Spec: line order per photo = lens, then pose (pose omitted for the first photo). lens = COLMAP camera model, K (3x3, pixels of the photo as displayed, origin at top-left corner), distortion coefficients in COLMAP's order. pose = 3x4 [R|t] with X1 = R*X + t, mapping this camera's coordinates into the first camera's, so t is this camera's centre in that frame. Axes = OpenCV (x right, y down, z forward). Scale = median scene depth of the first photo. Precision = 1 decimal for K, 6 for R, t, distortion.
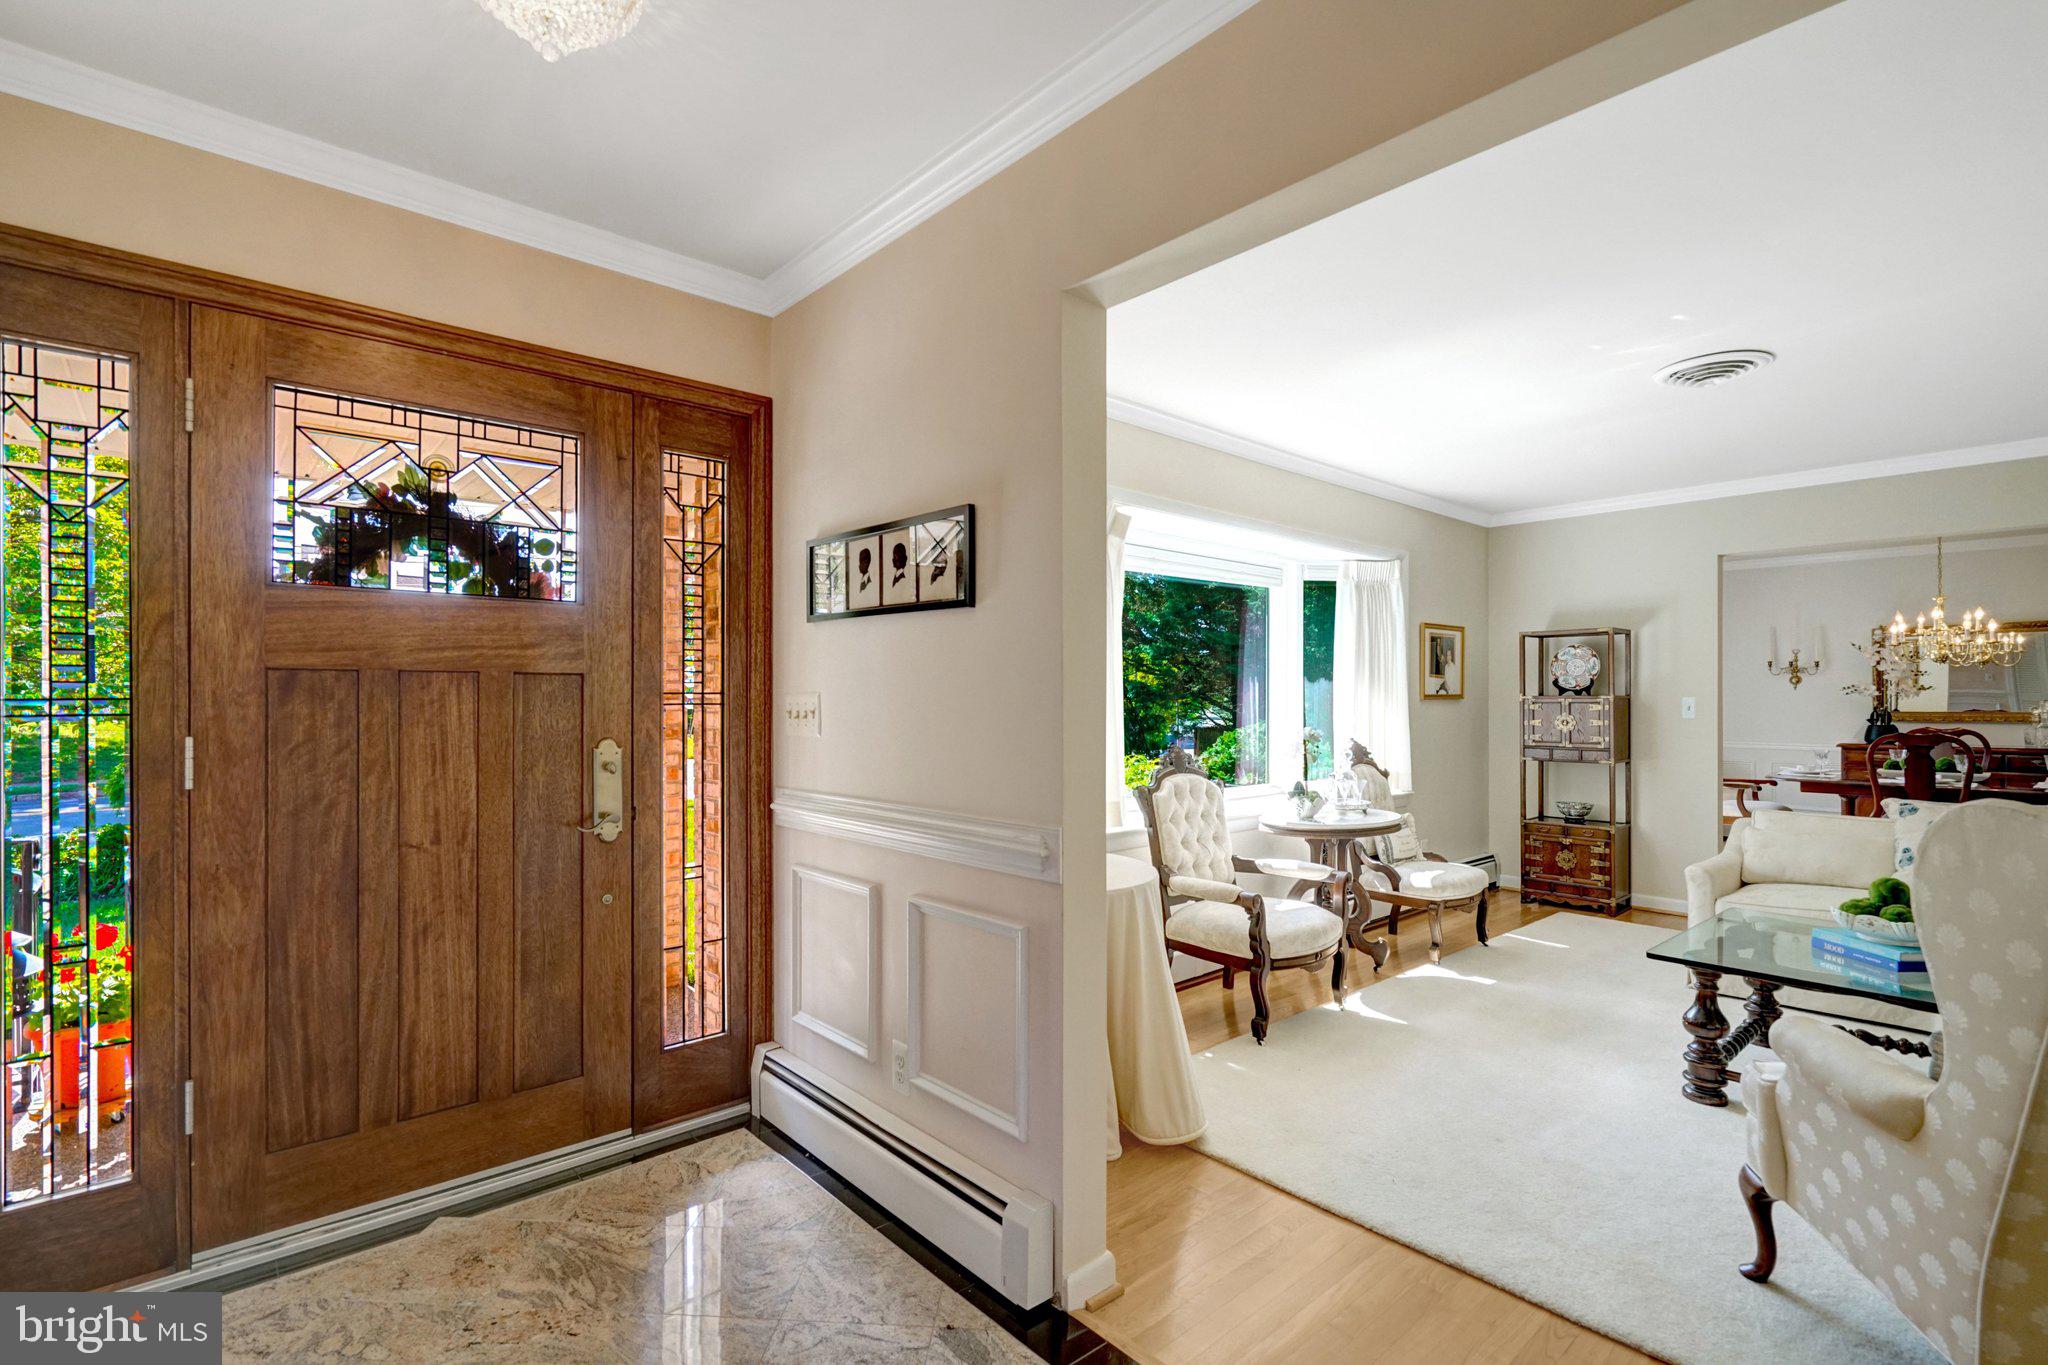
lens RADIAL K [[919.4, 0, 1013.4], [0, 919.4, 688.8], [0, 0, 1]] dist [-0.008491, 0.000208]
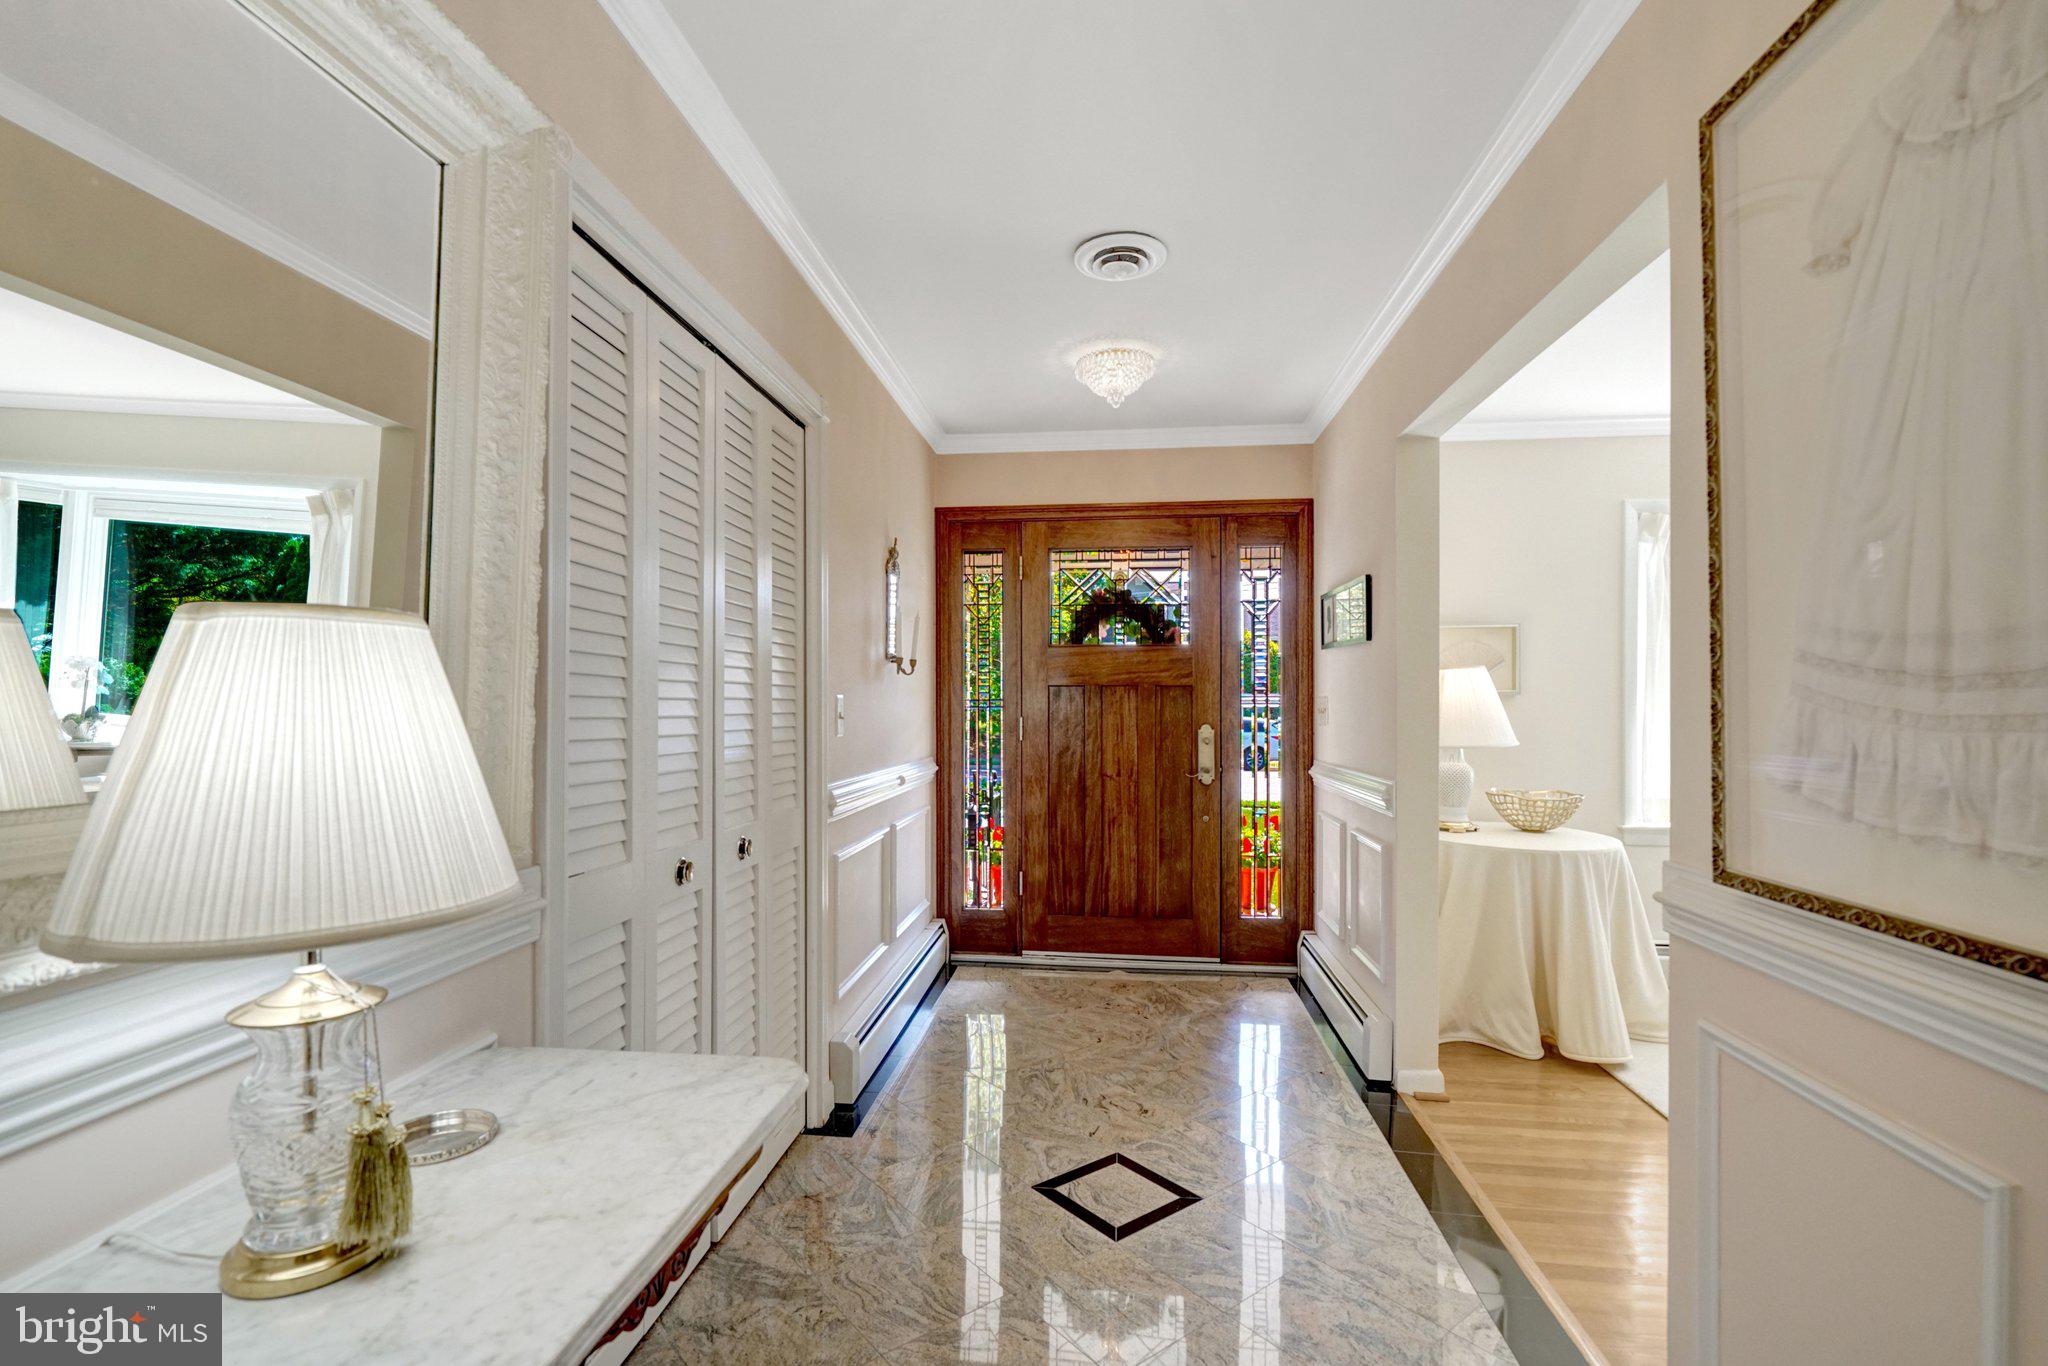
lens RADIAL K [[919.4, 0, 1022.3], [0, 919.4, 683.3], [0, 0, 1]] dist [-0.008491, 0.000208]
pose [[0.671695, -0.014491, -0.740686, 0.645008], [0.004657, 0.999872, -0.015339, 0.004321], [0.740813, 0.006854, 0.671676, -0.428510]]
